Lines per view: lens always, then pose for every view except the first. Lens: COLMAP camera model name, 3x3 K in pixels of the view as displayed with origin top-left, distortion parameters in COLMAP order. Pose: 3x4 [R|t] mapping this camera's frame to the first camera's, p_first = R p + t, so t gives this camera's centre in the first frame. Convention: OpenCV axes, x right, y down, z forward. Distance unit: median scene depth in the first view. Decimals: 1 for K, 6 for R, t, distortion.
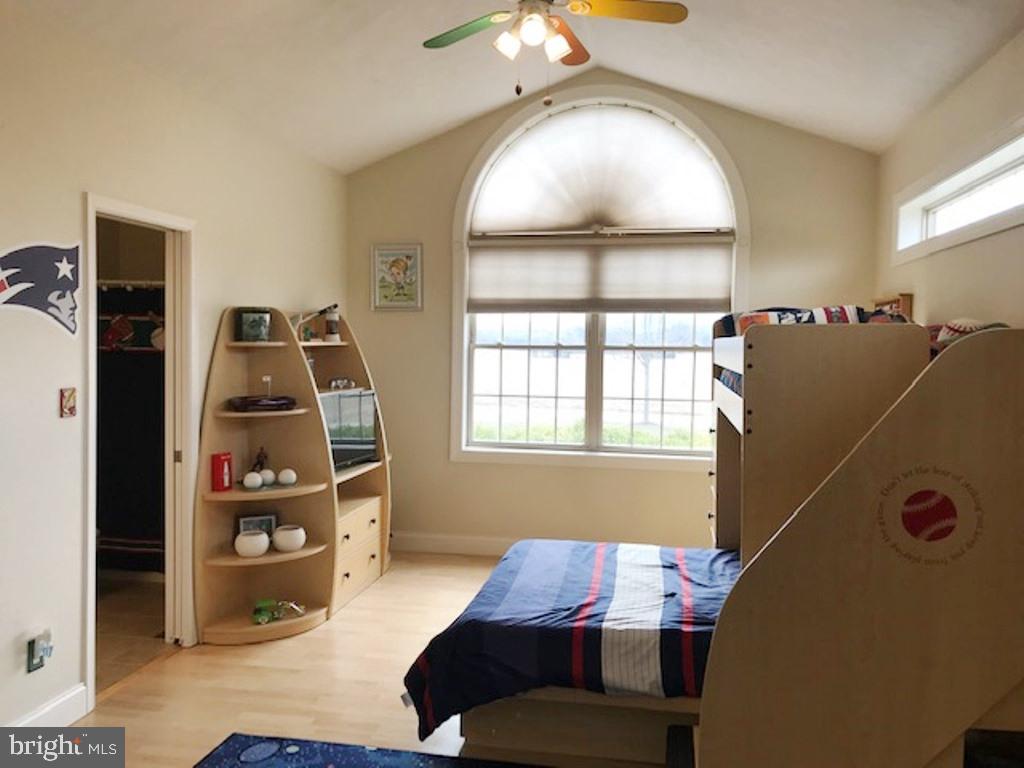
lens RADIAL K [[837.6, 0, 503.4], [0, 837.6, 381.8], [0, 0, 1]] dist [-0.002017, -0.016232]
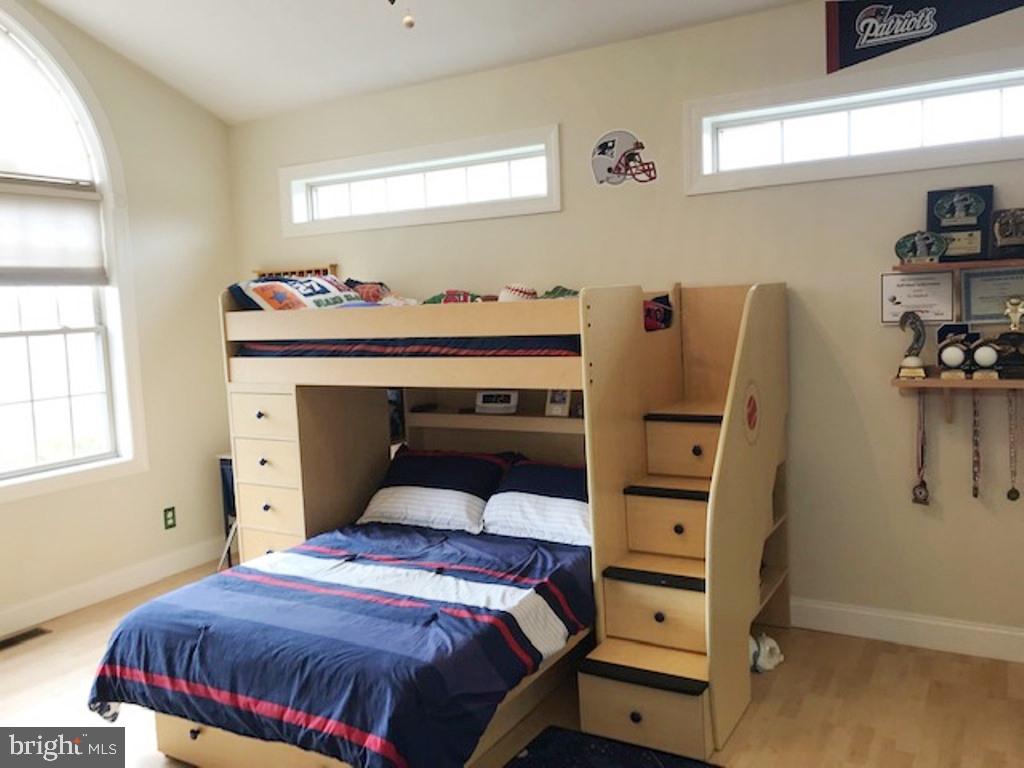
lens RADIAL K [[837.6, 0, 503.4], [0, 837.6, 381.8], [0, 0, 1]] dist [-0.002017, -0.016232]
pose [[0.322332, -0.109006, 0.940330, -0.574899], [0.093999, 0.992124, 0.082789, -0.028269], [-0.941948, 0.061705, 0.330040, 0.533301]]
